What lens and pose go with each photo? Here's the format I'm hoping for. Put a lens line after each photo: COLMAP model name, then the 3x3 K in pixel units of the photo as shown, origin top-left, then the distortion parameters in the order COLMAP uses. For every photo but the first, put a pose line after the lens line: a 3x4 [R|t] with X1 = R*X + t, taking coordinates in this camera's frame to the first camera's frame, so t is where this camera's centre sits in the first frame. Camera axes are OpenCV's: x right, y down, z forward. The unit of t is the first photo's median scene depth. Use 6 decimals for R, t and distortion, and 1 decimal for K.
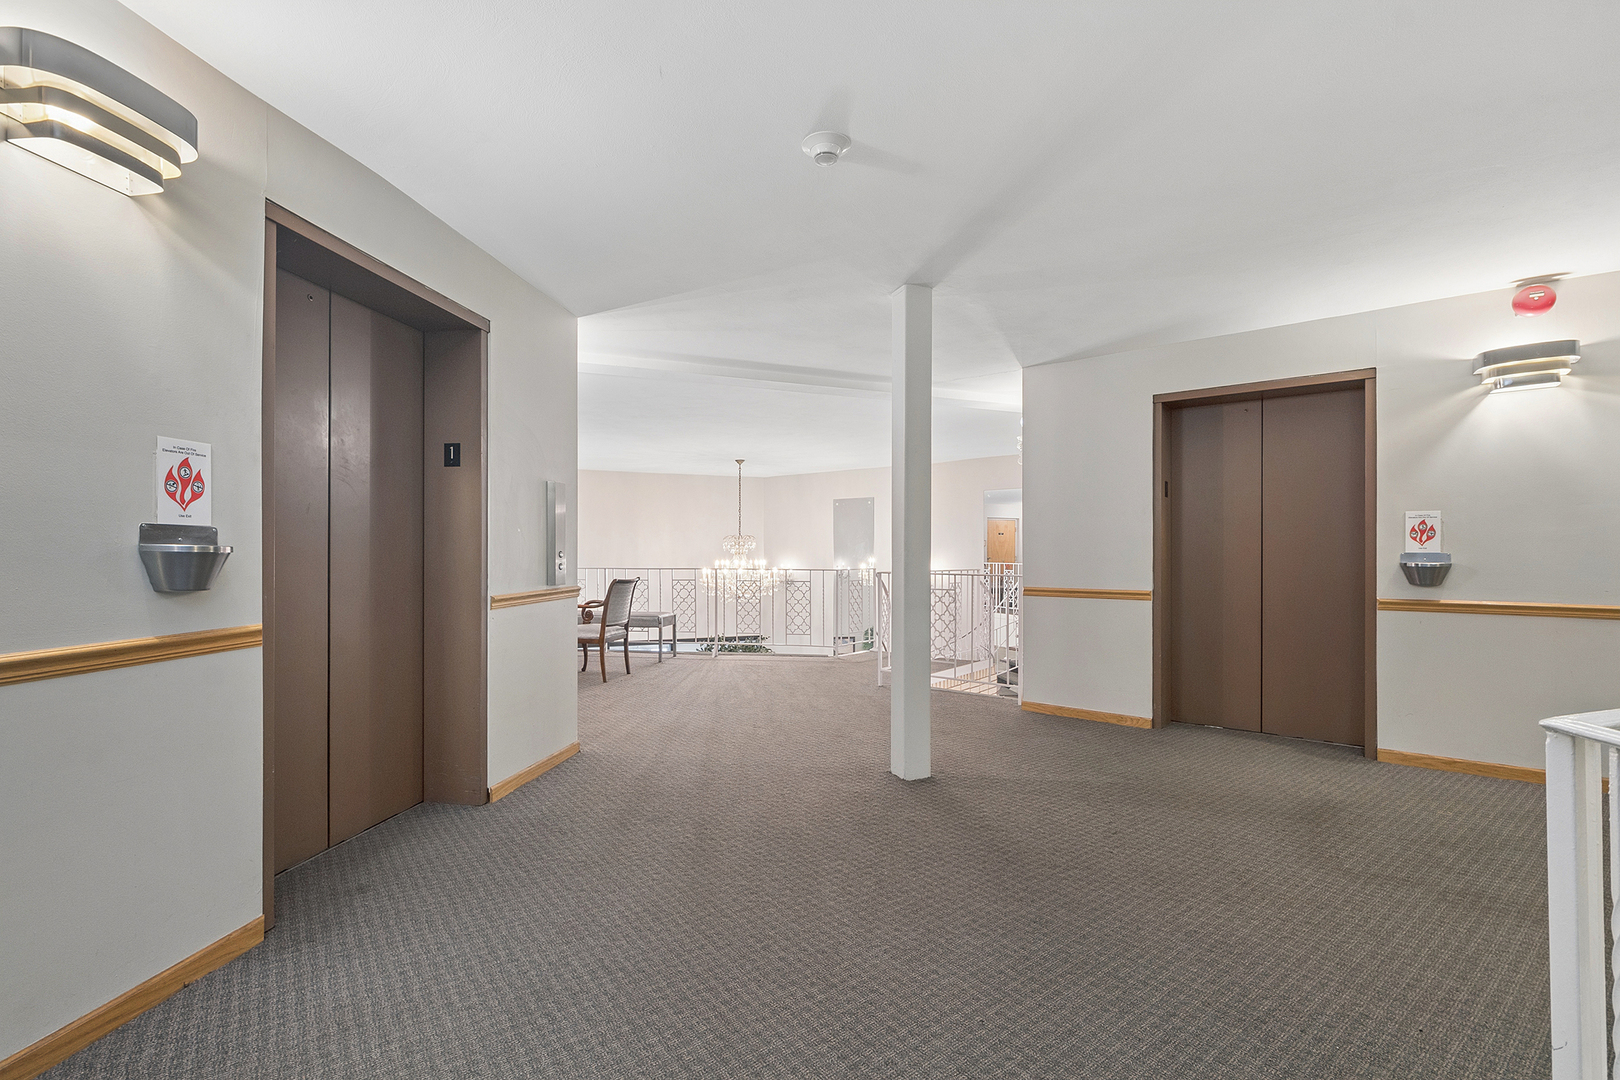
lens RADIAL K [[722.4, 0, 811.6], [0, 722.4, 550.1], [0, 0, 1]] dist [0.016132, 0.000559]
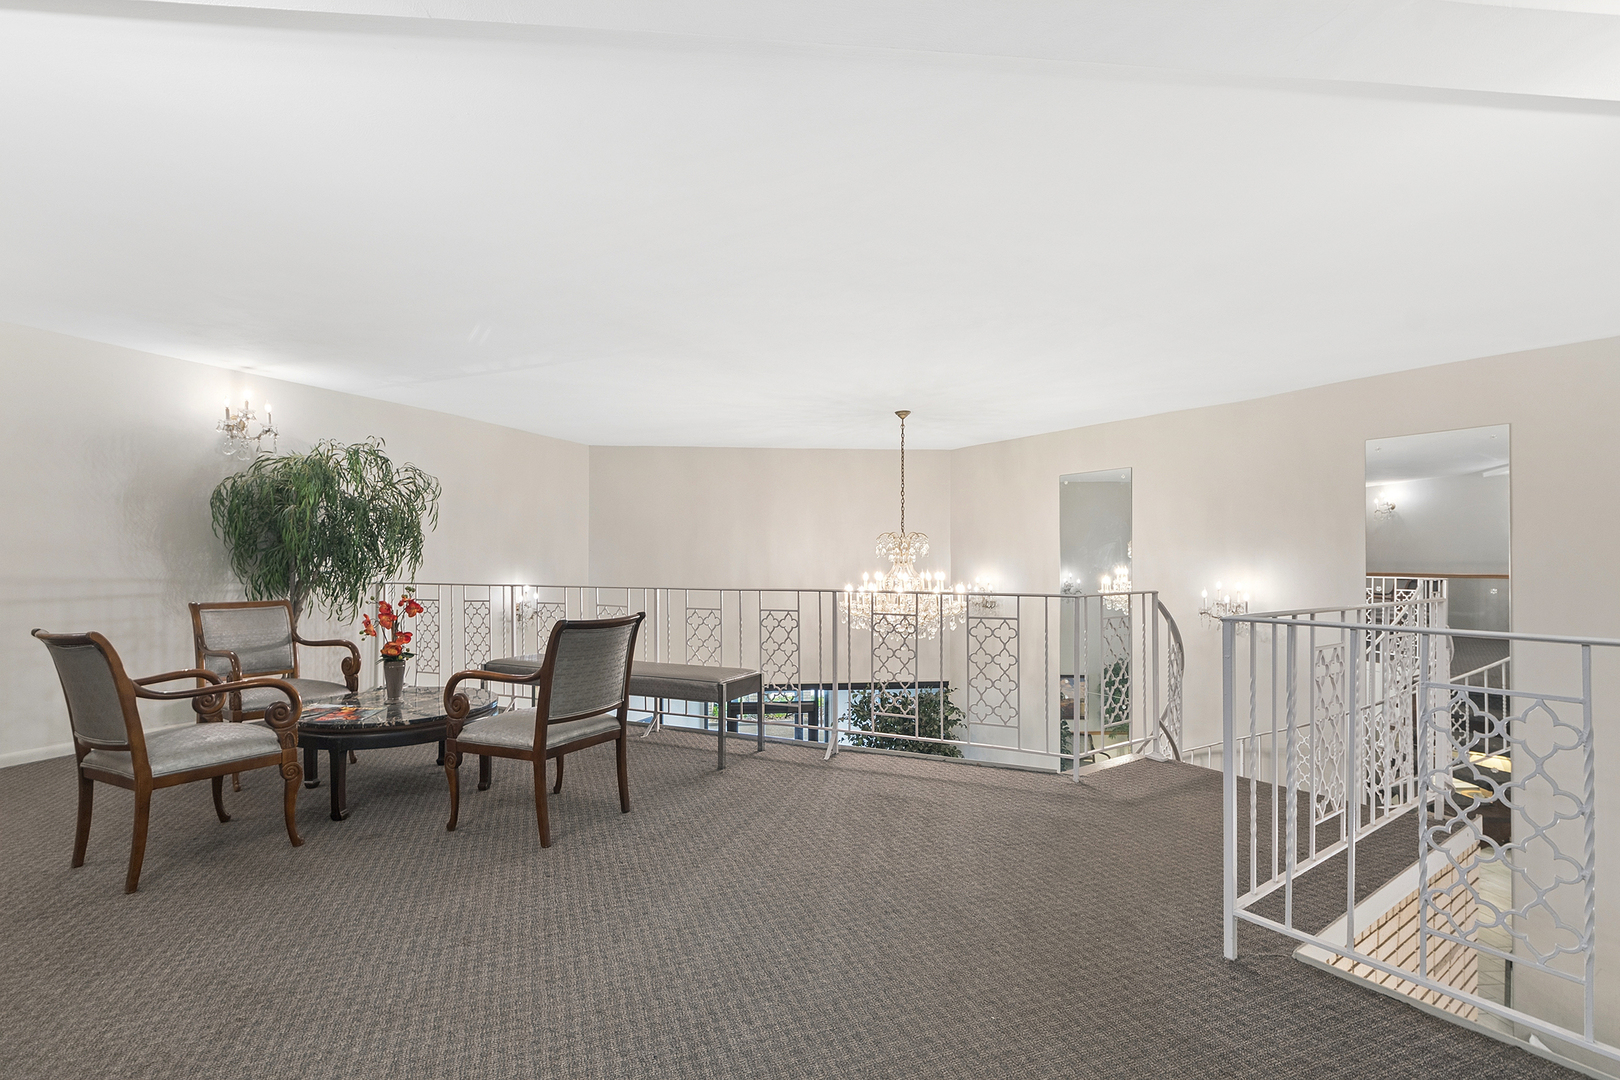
lens RADIAL K [[722.4, 0, 805.5], [0, 722.4, 551.8], [0, 0, 1]] dist [0.016132, 0.000559]
pose [[0.956357, -0.005070, -0.292157, 0.004817], [0.002874, 0.999964, -0.007944, 0.001487], [0.292187, 0.006758, 0.956337, 0.587039]]
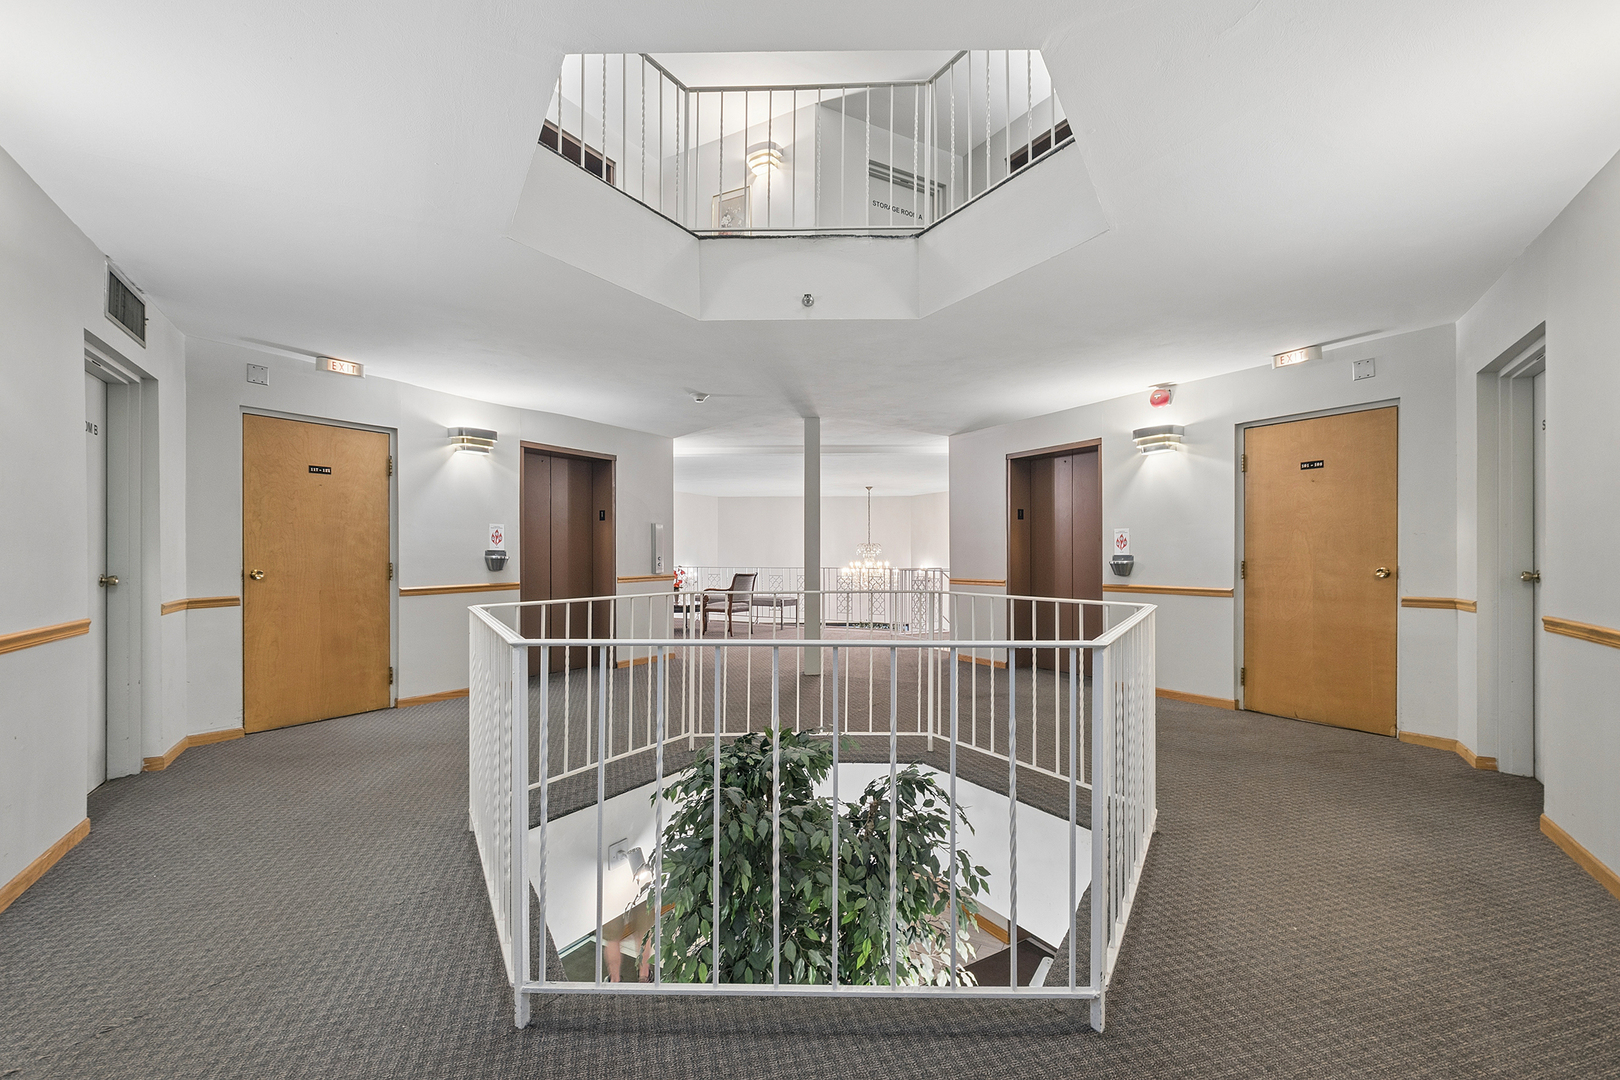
lens RADIAL K [[722.4, 0, 813.0], [0, 722.4, 544.8], [0, 0, 1]] dist [0.016132, 0.000559]
pose [[0.922378, -0.011843, -0.386108, 0.499480], [0.007215, 0.999884, -0.013433, -0.001294], [0.386222, 0.009604, 0.922356, -0.424118]]
